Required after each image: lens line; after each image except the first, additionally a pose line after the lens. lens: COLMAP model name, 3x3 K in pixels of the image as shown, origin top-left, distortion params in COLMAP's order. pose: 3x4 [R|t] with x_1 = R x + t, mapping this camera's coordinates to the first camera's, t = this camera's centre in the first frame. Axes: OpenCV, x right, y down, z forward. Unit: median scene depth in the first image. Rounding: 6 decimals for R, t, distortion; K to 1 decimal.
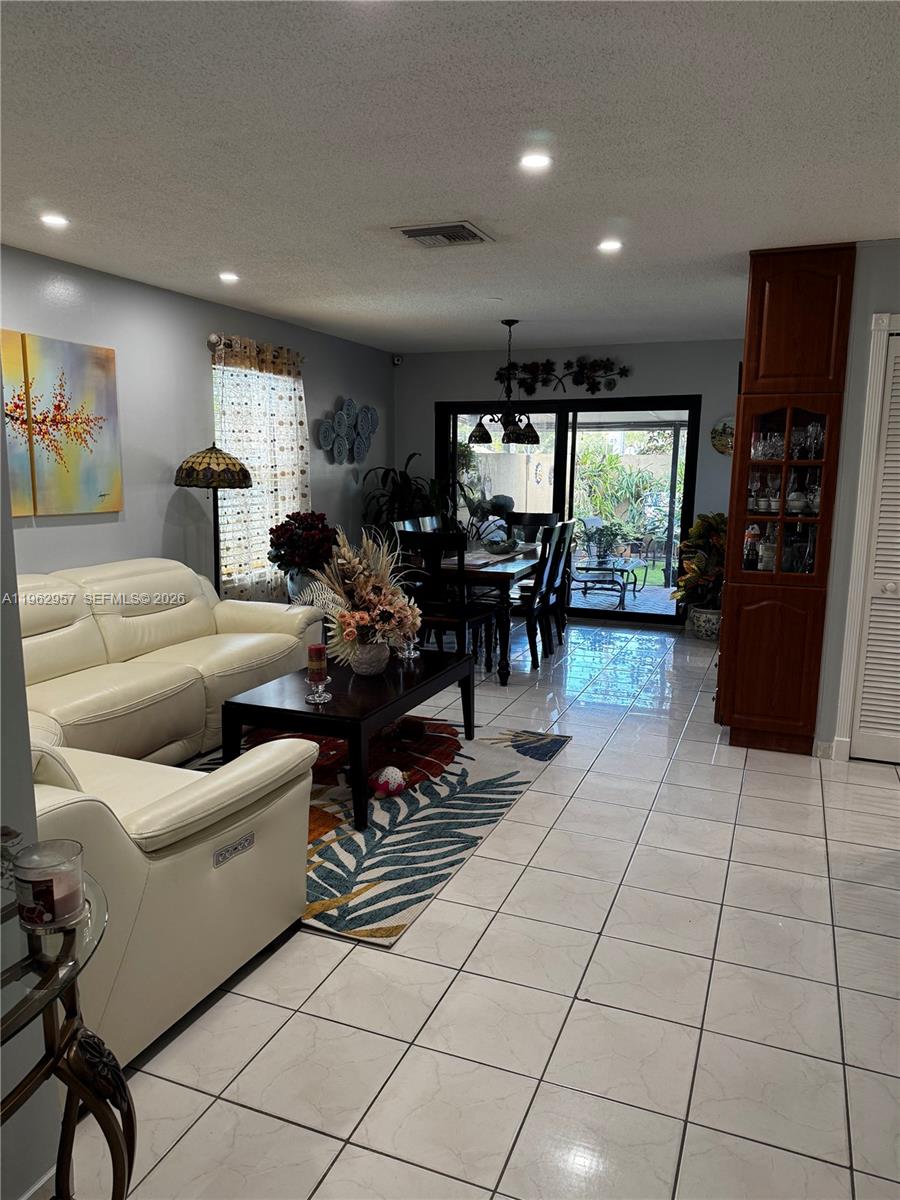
lens RADIAL K [[843.6, 0, 452.3], [0, 843.6, 613.3], [0, 0, 1]] dist [0.075239, -0.109144]
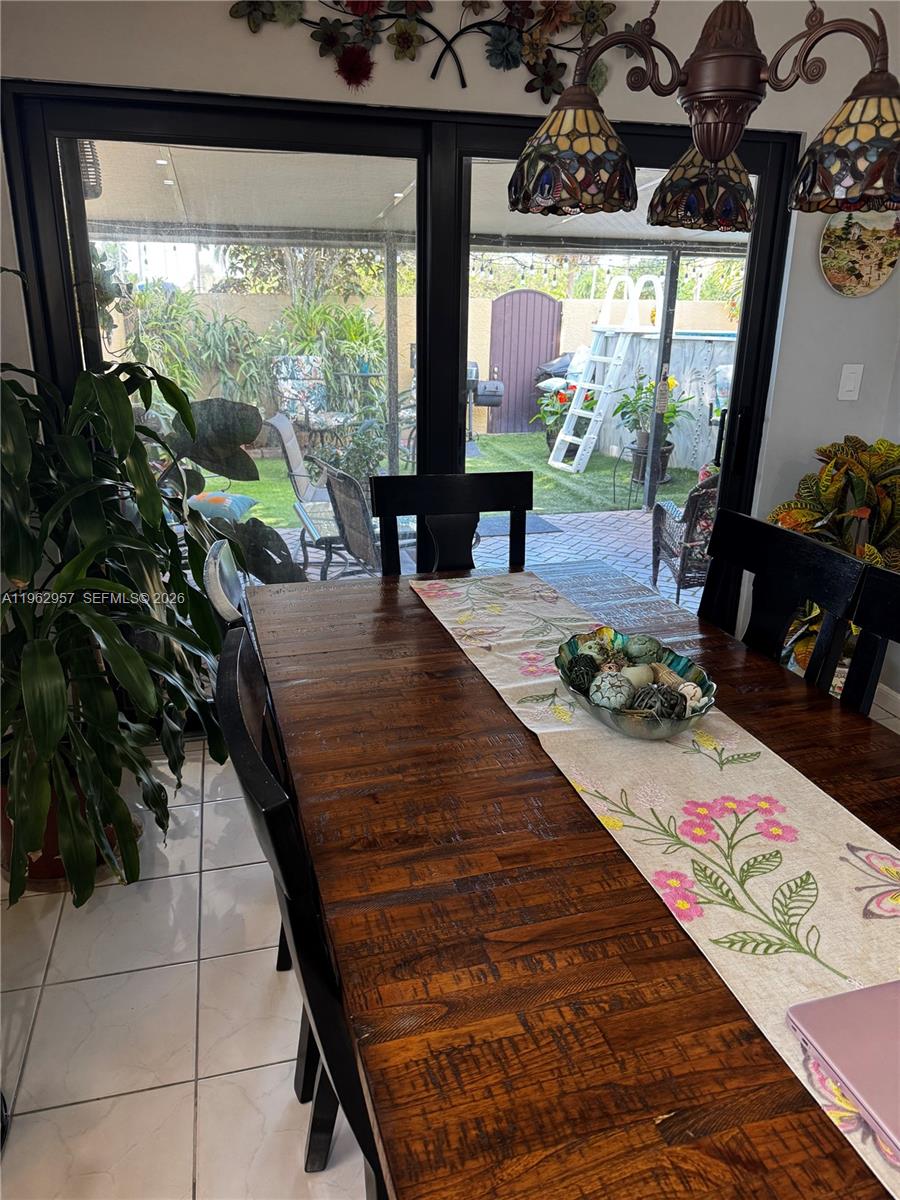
lens RADIAL K [[851.9, 0, 450.0], [0, 851.9, 600.0], [0, 0, 1]] dist [0.062696, -0.086895]
pose [[0.806549, -0.186383, 0.561017, -0.095779], [0.096717, 0.977815, 0.185808, -0.130501], [-0.583202, -0.095603, 0.806682, 0.721853]]
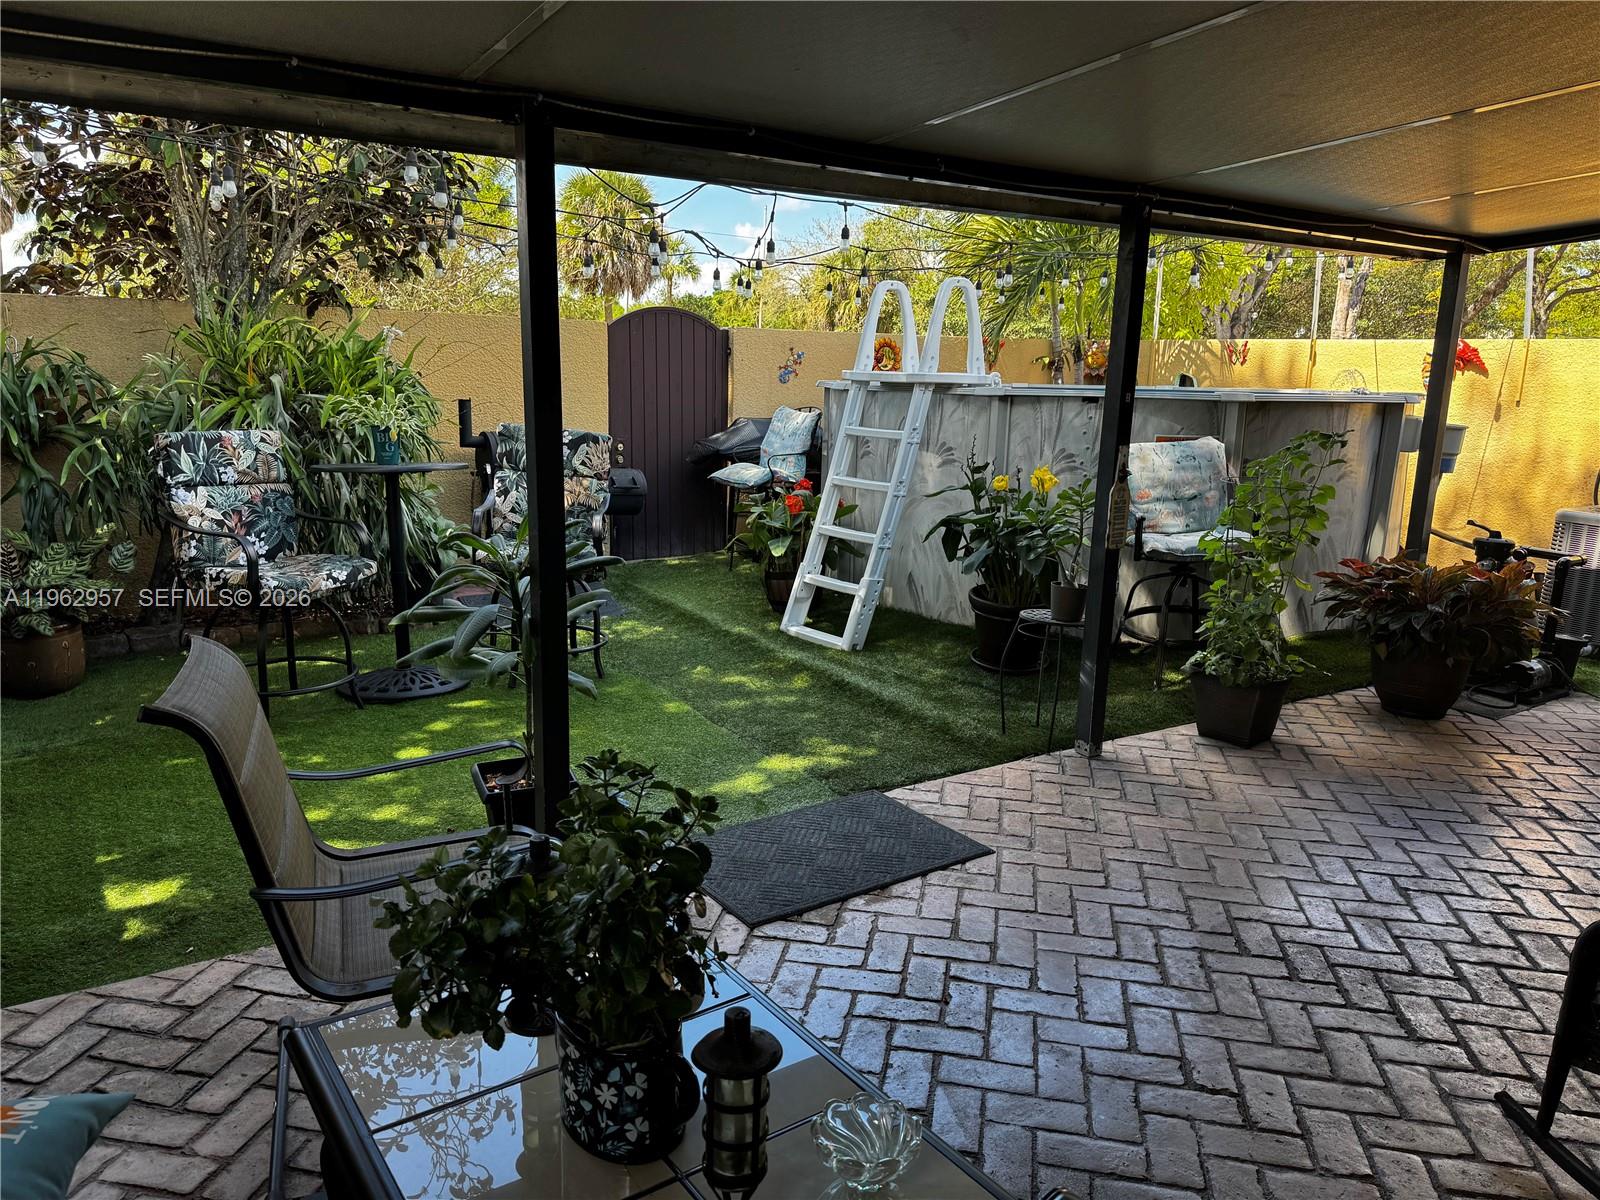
lens RADIAL K [[1109.7, 0, 852.5], [0, 1109.7, 632.6], [0, 0, 1]] dist [-0.029291, 0.000989]
pose [[0.540256, -0.188736, 0.820062, 0.106095], [0.121514, 0.981807, 0.145907, -0.191474], [-0.832681, 0.020822, 0.553362, 1.156782]]
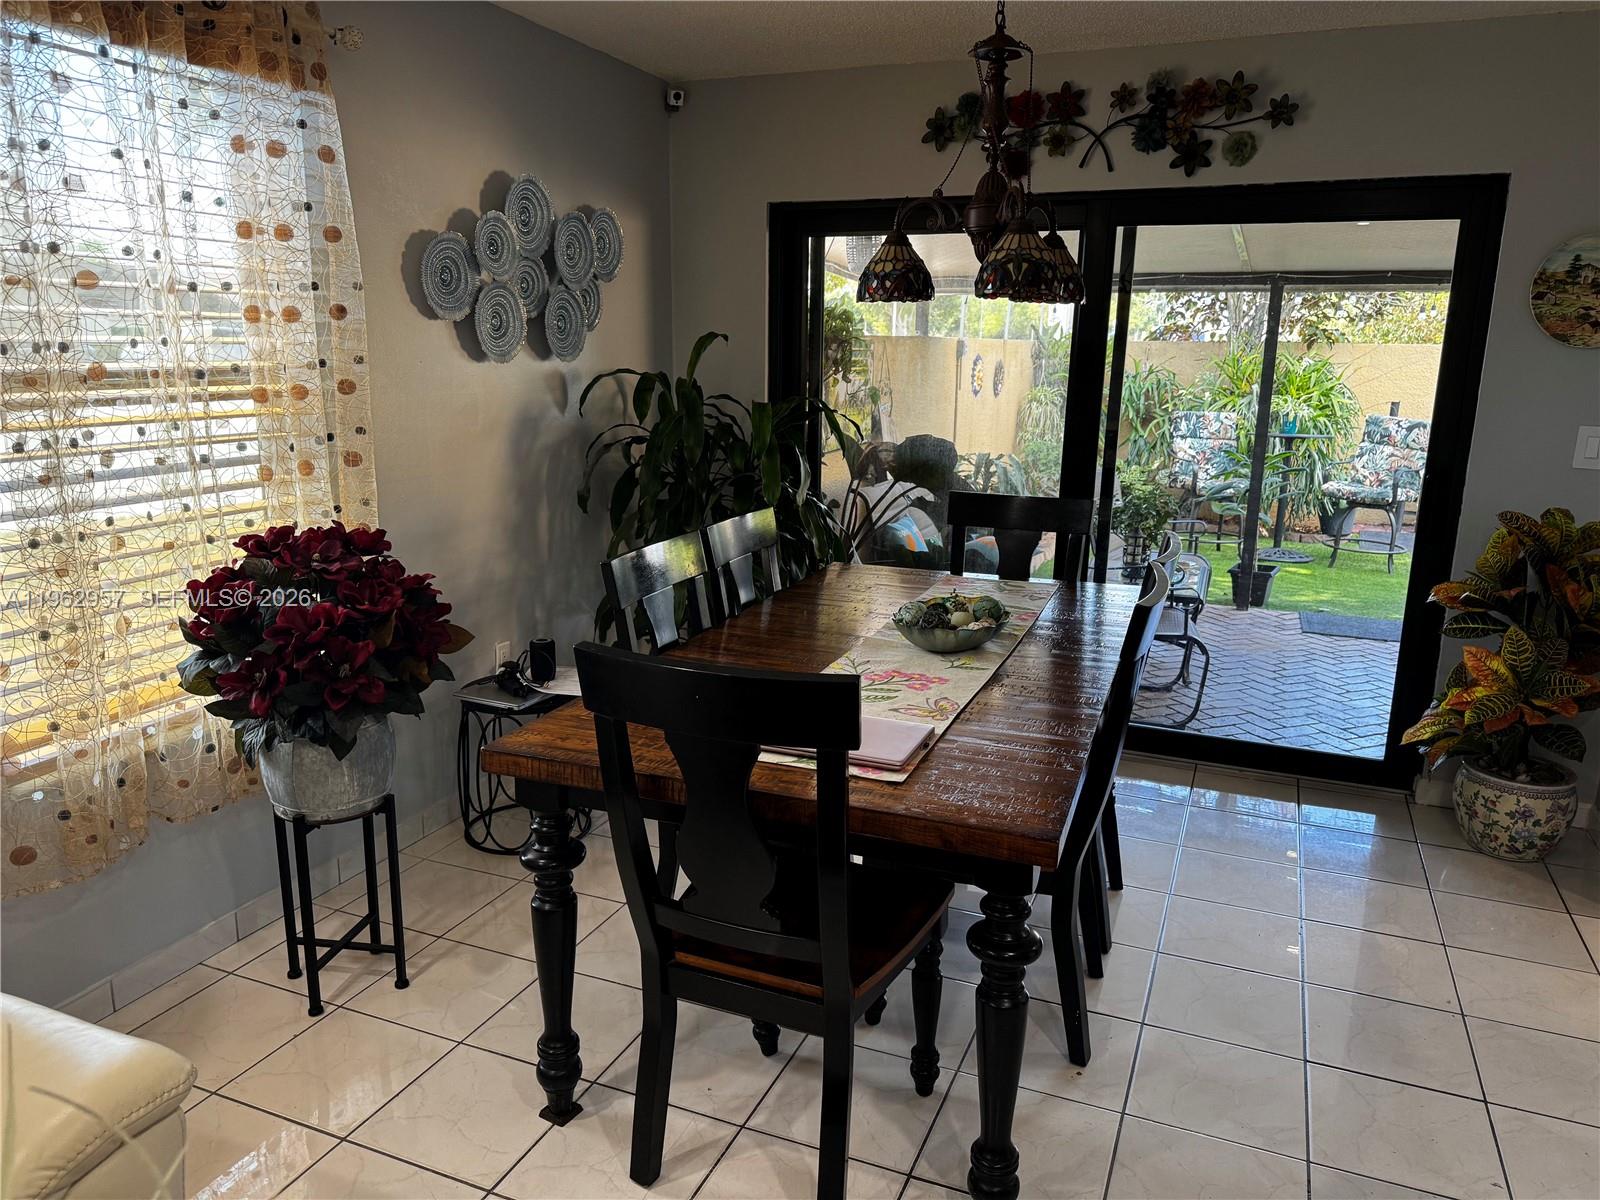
lens RADIAL K [[1124.9, 0, 806.0], [0, 1124.9, 606.2], [0, 0, 1]] dist [0.075239, -0.109144]
pose [[0.999914, 0.009388, -0.009122, 0.004139], [-0.008951, 0.998863, 0.046834, -0.091444], [0.009551, -0.046749, 0.998861, 0.490394]]
